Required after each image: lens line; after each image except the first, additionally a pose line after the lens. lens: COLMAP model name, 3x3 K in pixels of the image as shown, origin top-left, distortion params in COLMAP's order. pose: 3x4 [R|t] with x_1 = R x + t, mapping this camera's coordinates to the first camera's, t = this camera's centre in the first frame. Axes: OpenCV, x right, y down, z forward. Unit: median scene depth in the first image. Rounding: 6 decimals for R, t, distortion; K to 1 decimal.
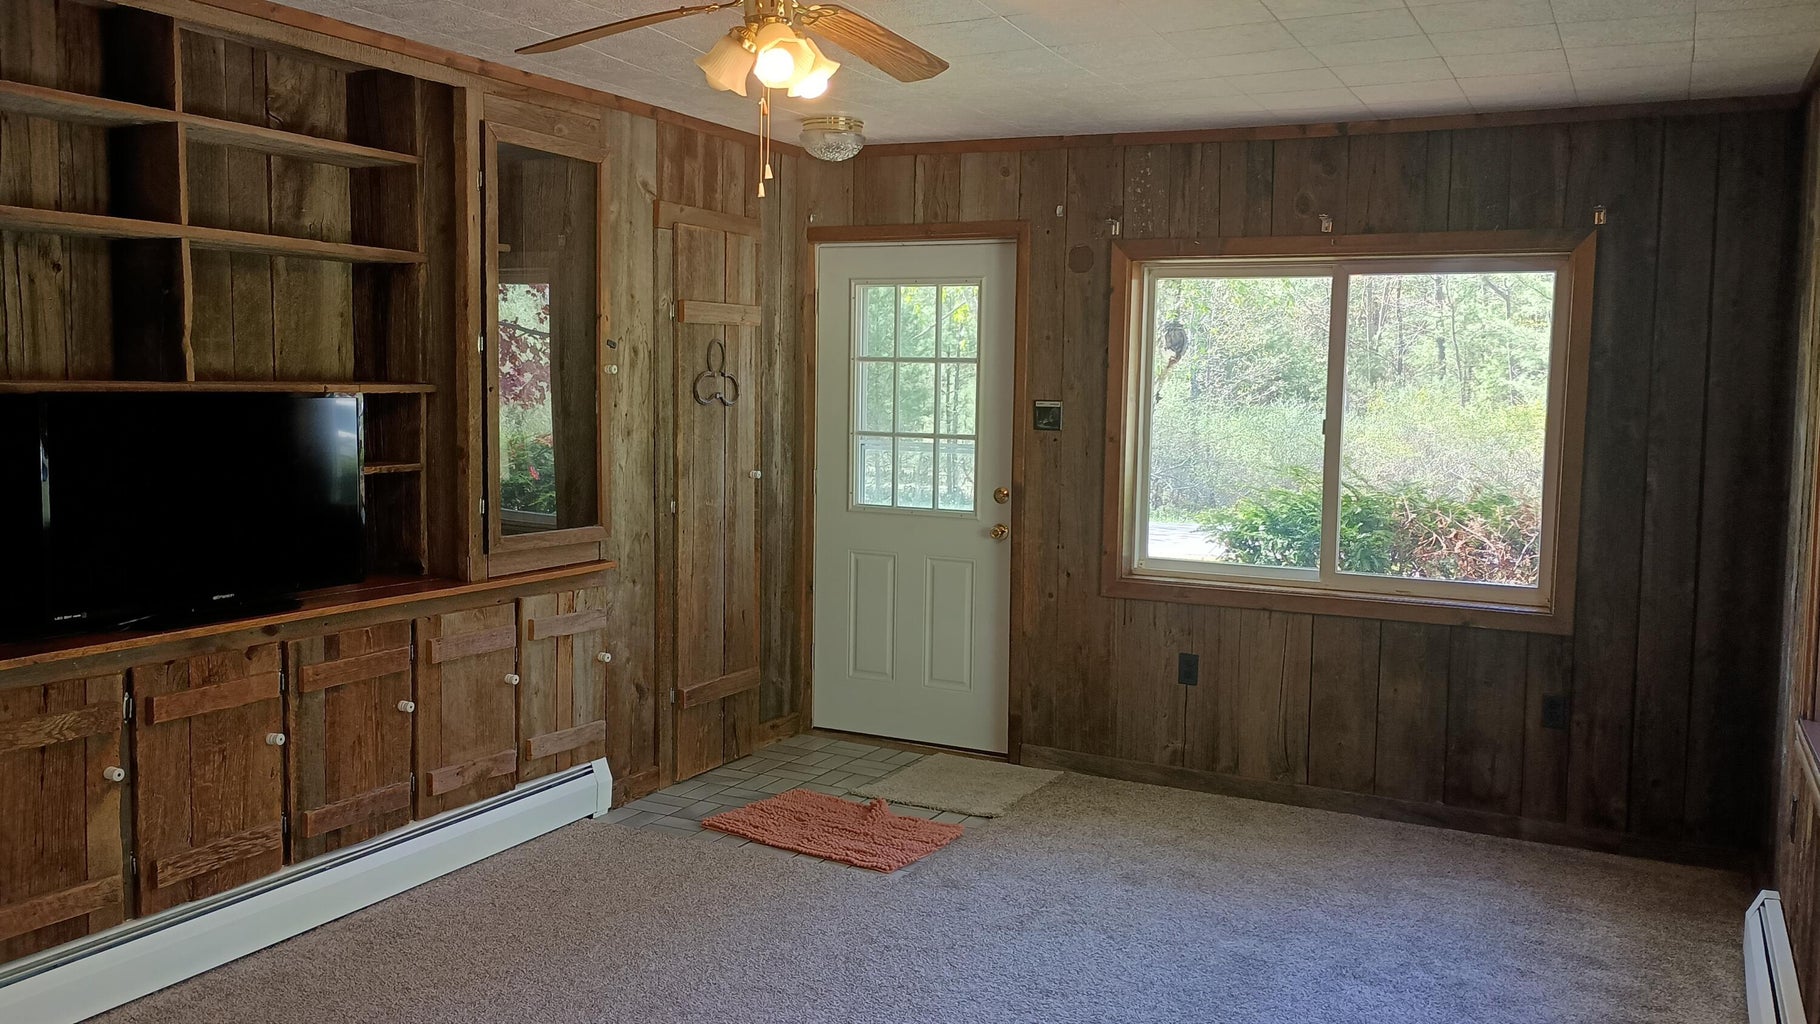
lens RADIAL K [[1525.1, 0, 846.4], [0, 1525.1, 502.1], [0, 0, 1]] dist [0.060647, -0.055819]
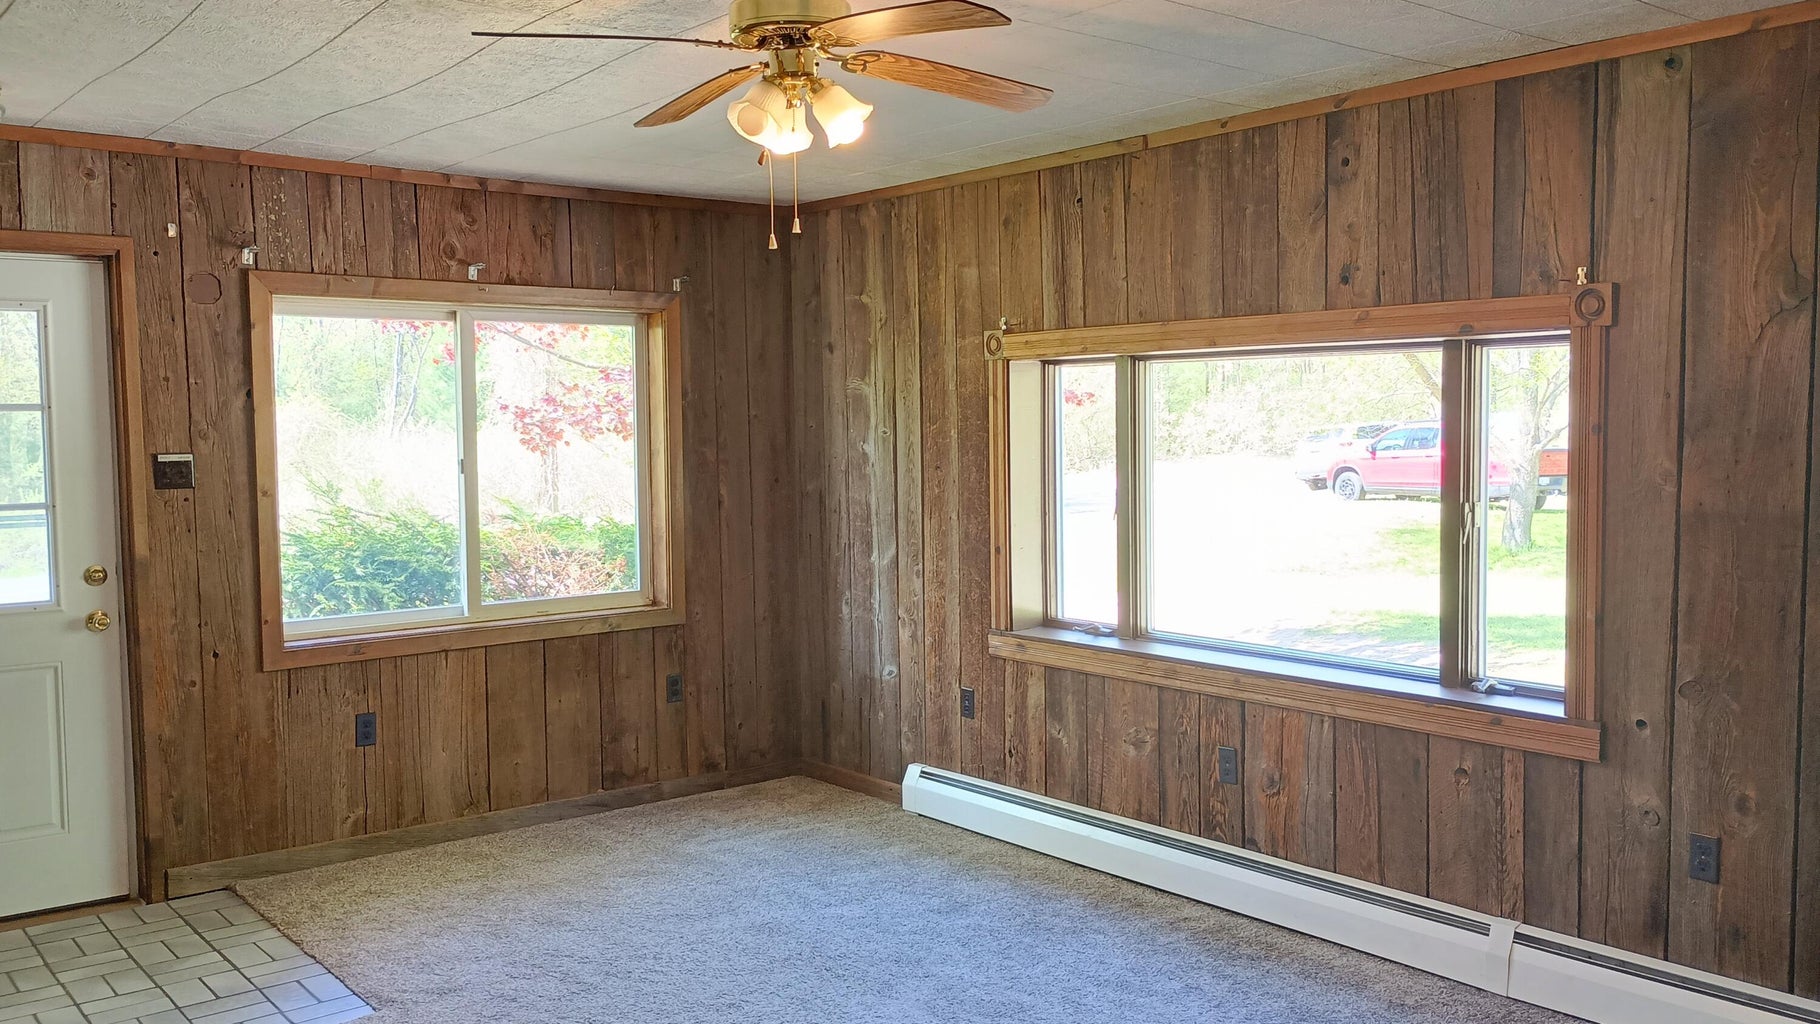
lens RADIAL K [[1525.1, 0, 905.1], [0, 1525.1, 514.4], [0, 0, 1]] dist [0.060647, -0.055819]
pose [[0.397967, -0.076613, 0.914195, -0.522928], [0.101872, 0.994034, 0.038957, -0.027226], [-0.911726, 0.077627, 0.403398, 0.315268]]
